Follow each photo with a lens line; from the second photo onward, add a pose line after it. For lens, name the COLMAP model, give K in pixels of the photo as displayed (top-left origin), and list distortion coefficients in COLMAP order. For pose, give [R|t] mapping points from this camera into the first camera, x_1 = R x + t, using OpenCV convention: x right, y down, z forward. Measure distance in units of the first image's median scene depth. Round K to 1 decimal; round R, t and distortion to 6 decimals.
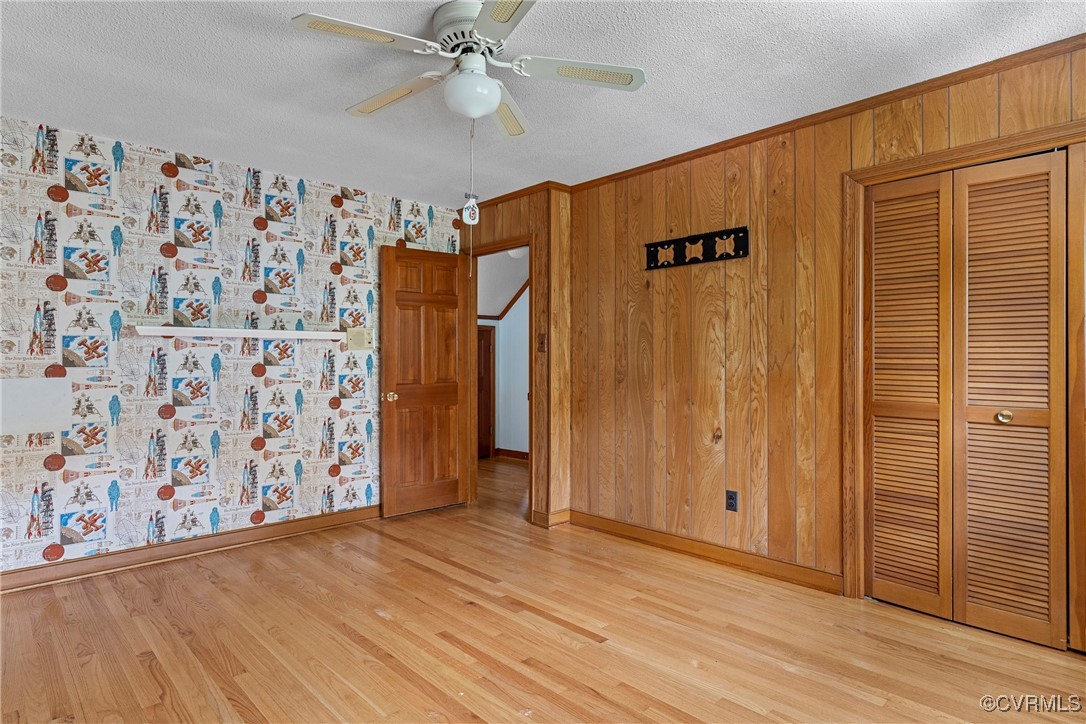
lens RADIAL K [[596.9, 0, 524.9], [0, 596.9, 352.8], [0, 0, 1]] dist [0.000619, 0.000809]
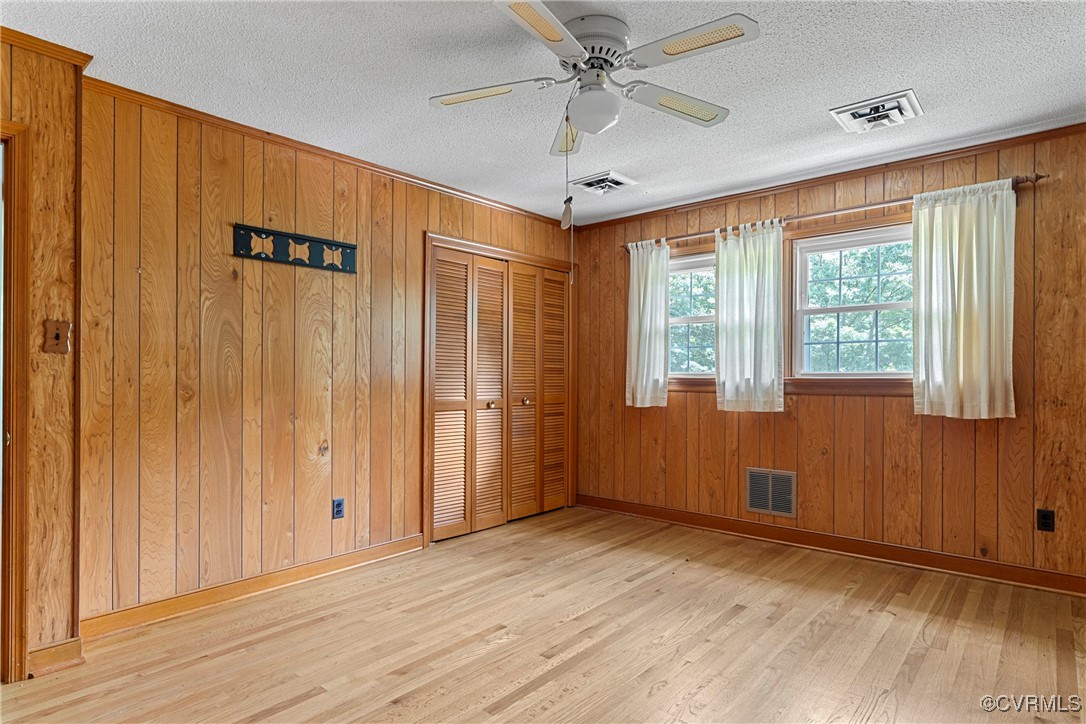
lens RADIAL K [[596.9, 0, 541.4], [0, 596.9, 372.5], [0, 0, 1]] dist [0.000619, 0.000809]
pose [[-0.105896, 0.004893, 0.994365, -0.688228], [-0.015025, 0.999866, -0.006521, 0.015858], [-0.994264, -0.015631, -0.105809, 0.745861]]
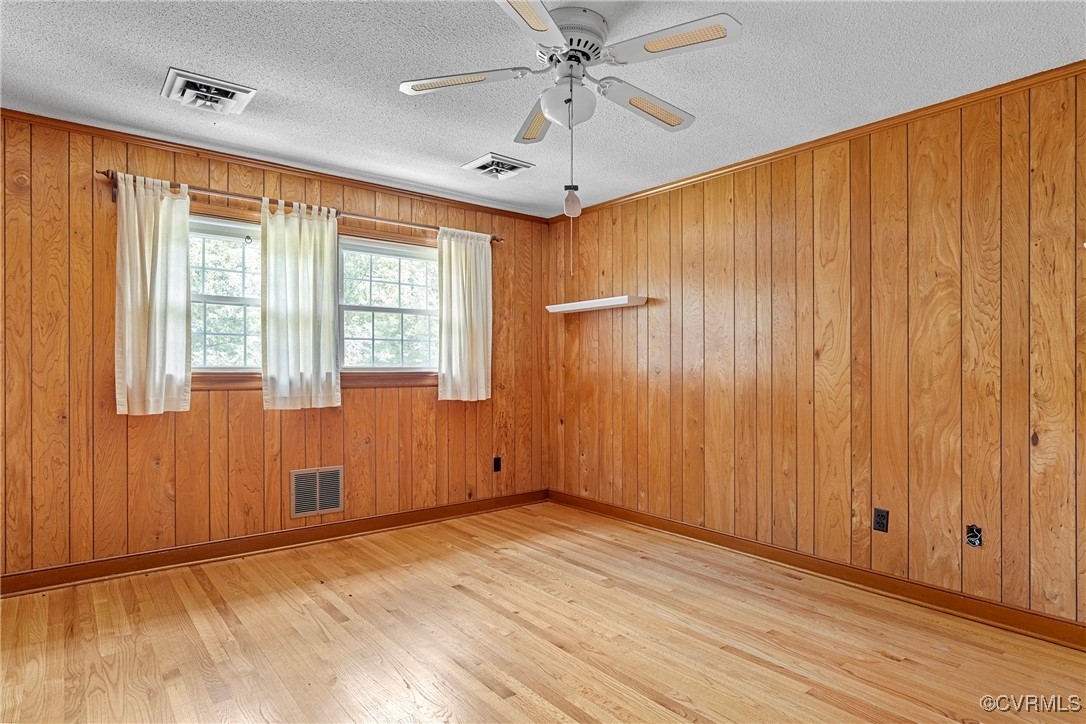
lens RADIAL K [[596.9, 0, 544.8], [0, 596.9, 368.7], [0, 0, 1]] dist [0.000619, 0.000809]
pose [[-0.996971, -0.001222, 0.077767, -0.080636], [-0.002456, 0.999873, -0.015765, 0.022765], [-0.077738, -0.015909, -0.996847, 1.260559]]
